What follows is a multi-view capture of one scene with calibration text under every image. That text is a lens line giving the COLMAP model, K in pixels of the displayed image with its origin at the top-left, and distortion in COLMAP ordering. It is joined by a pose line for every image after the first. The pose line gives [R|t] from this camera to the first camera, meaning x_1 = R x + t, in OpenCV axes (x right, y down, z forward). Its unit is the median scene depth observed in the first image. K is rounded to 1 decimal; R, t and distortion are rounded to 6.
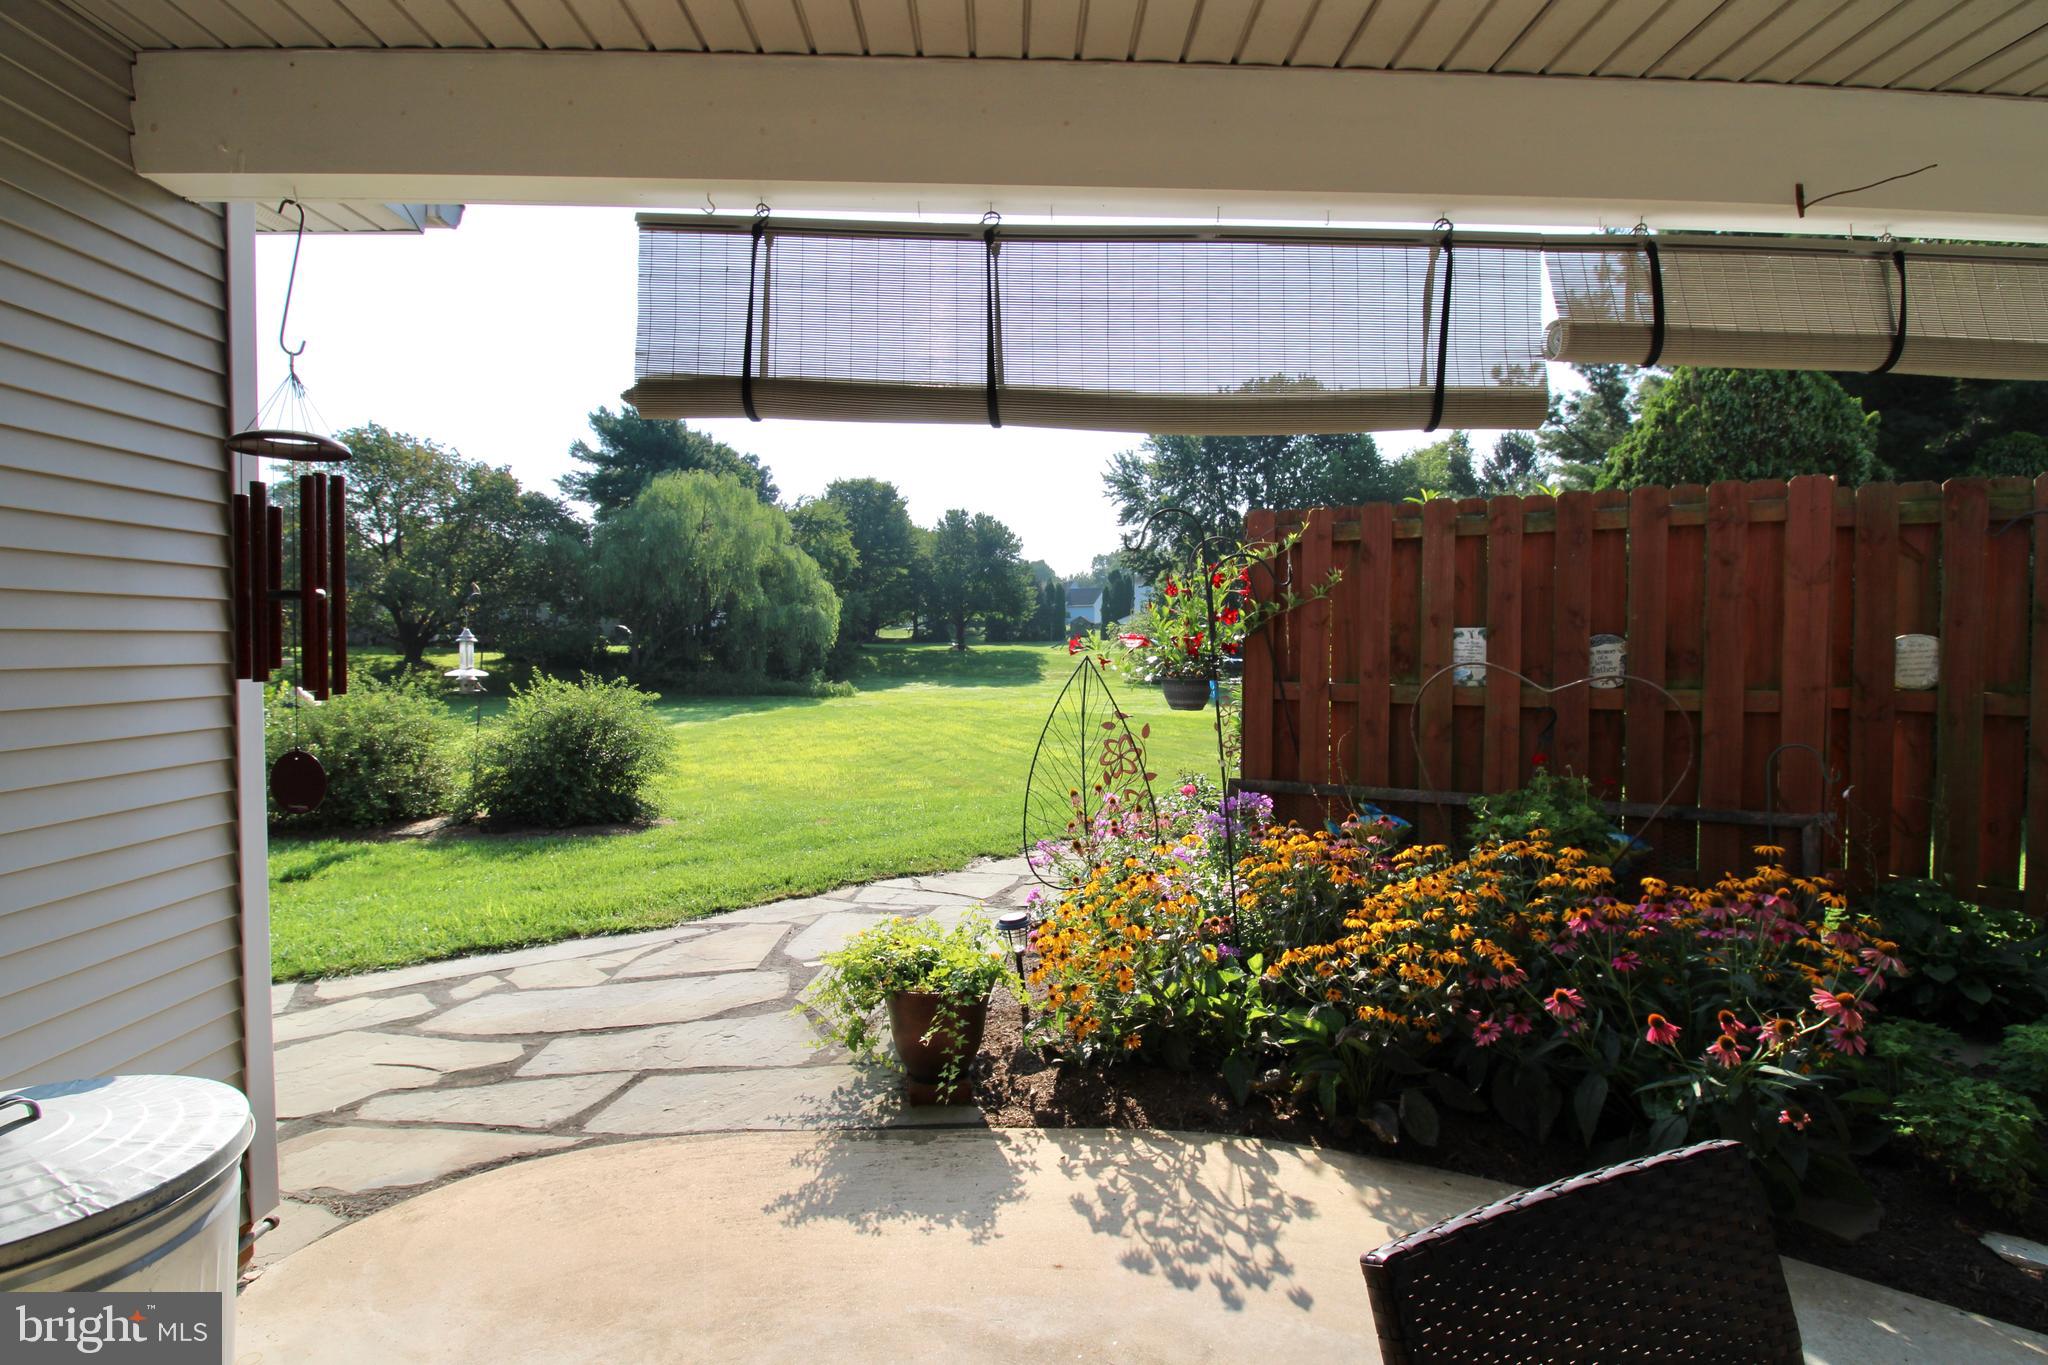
lens RADIAL K [[945.6, 0, 1034.2], [0, 945.6, 690.7], [0, 0, 1]] dist [-0.002265, -0.011291]
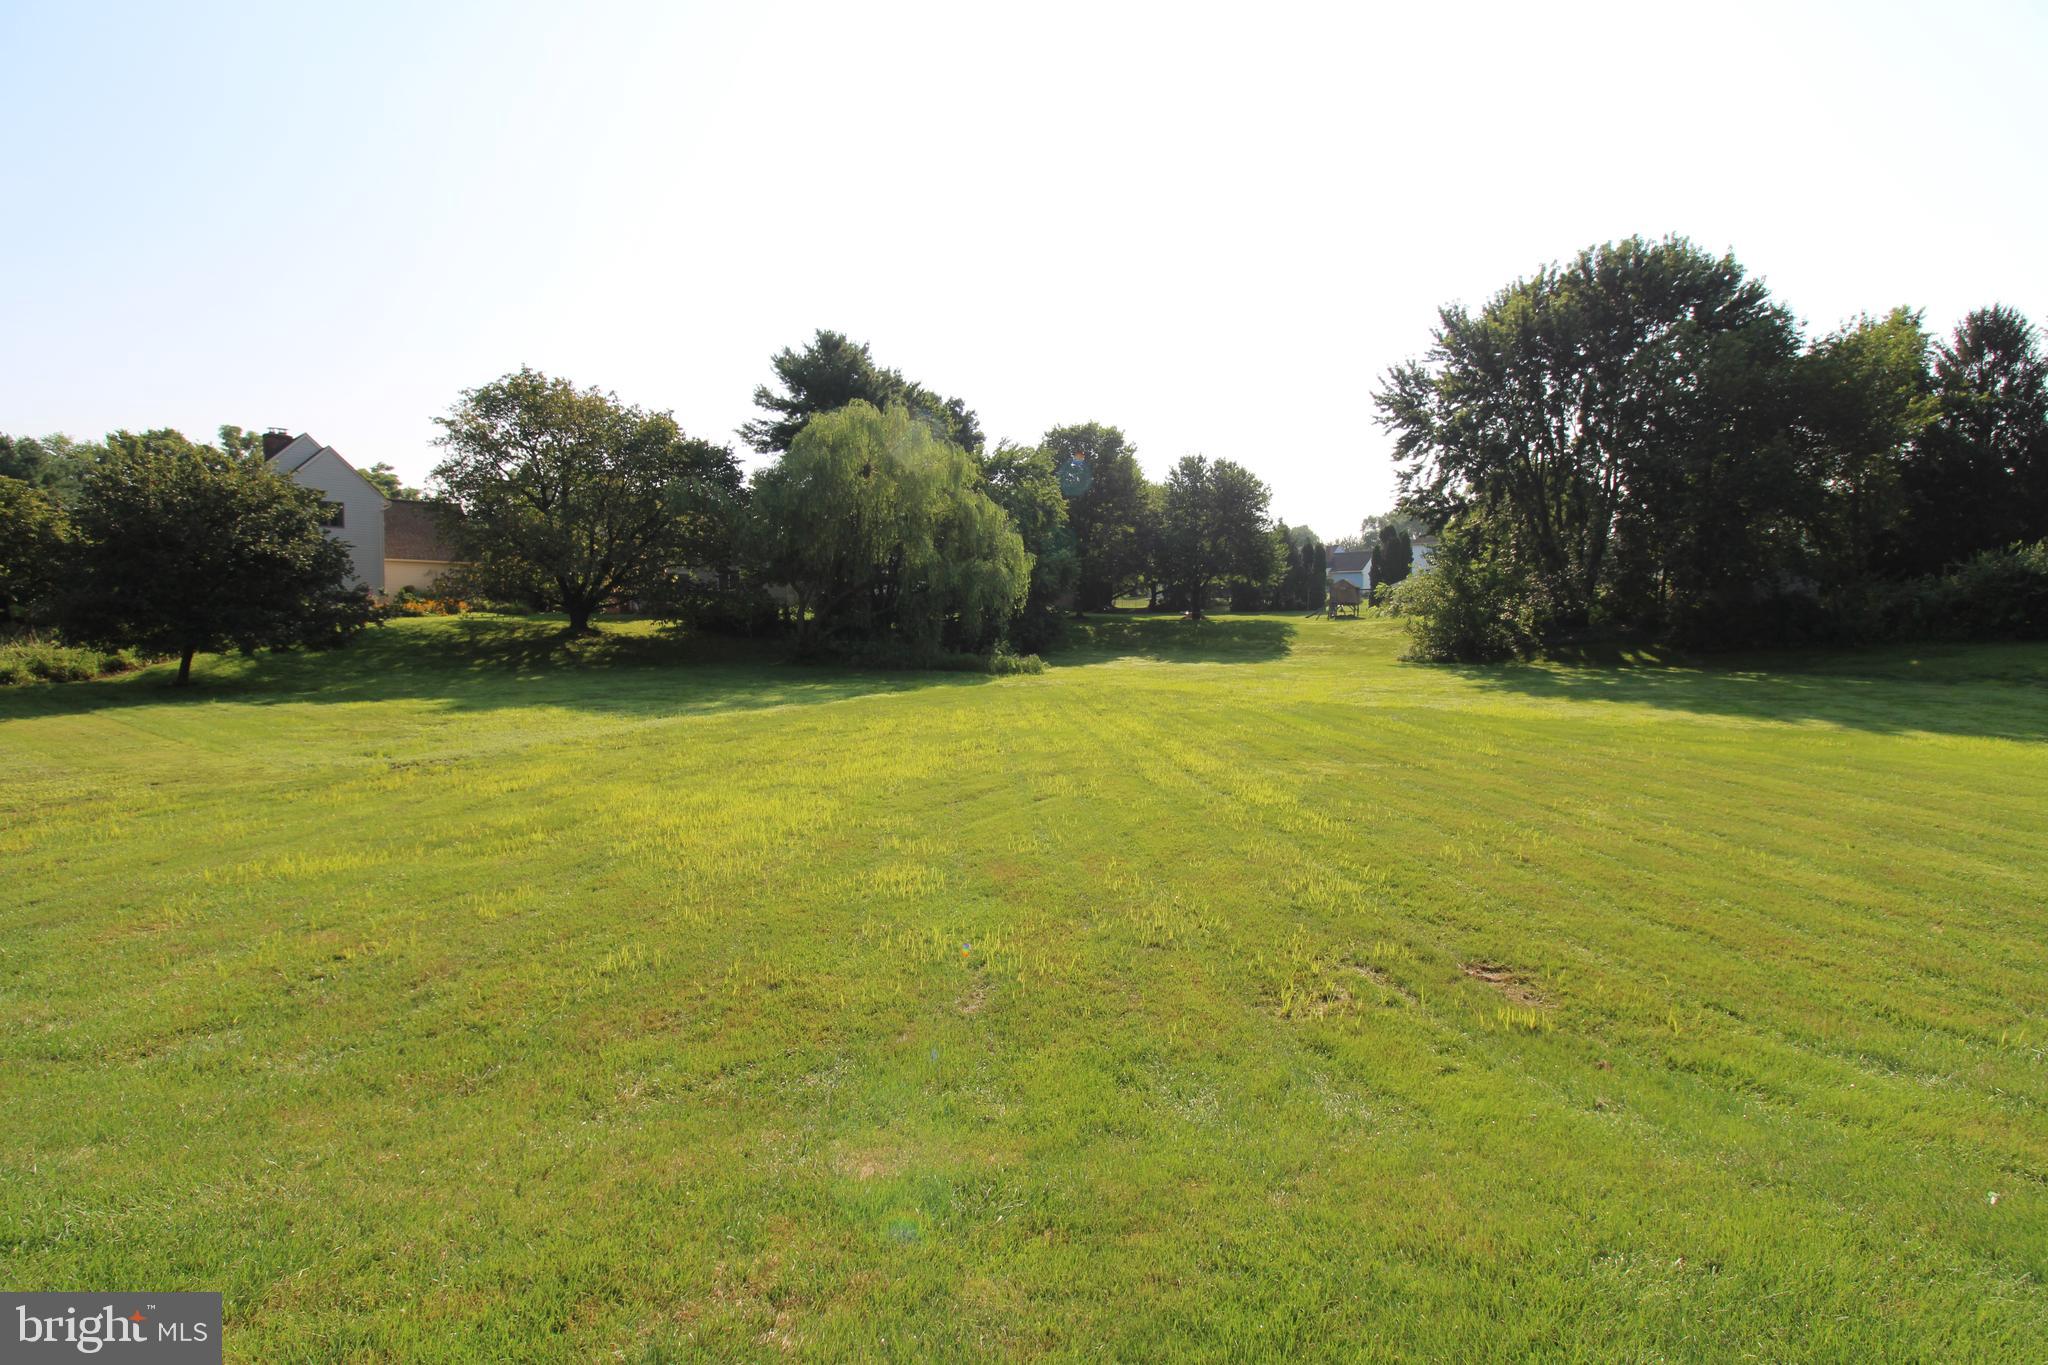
lens RADIAL K [[945.6, 0, 1026.4], [0, 945.6, 680.2], [0, 0, 1]] dist [-0.002265, -0.011291]
pose [[0.961455, 0.018673, -0.274327, 0.019932], [-0.014028, 0.999723, 0.018883, -0.003244], [0.274604, -0.014307, 0.961451, 0.215702]]
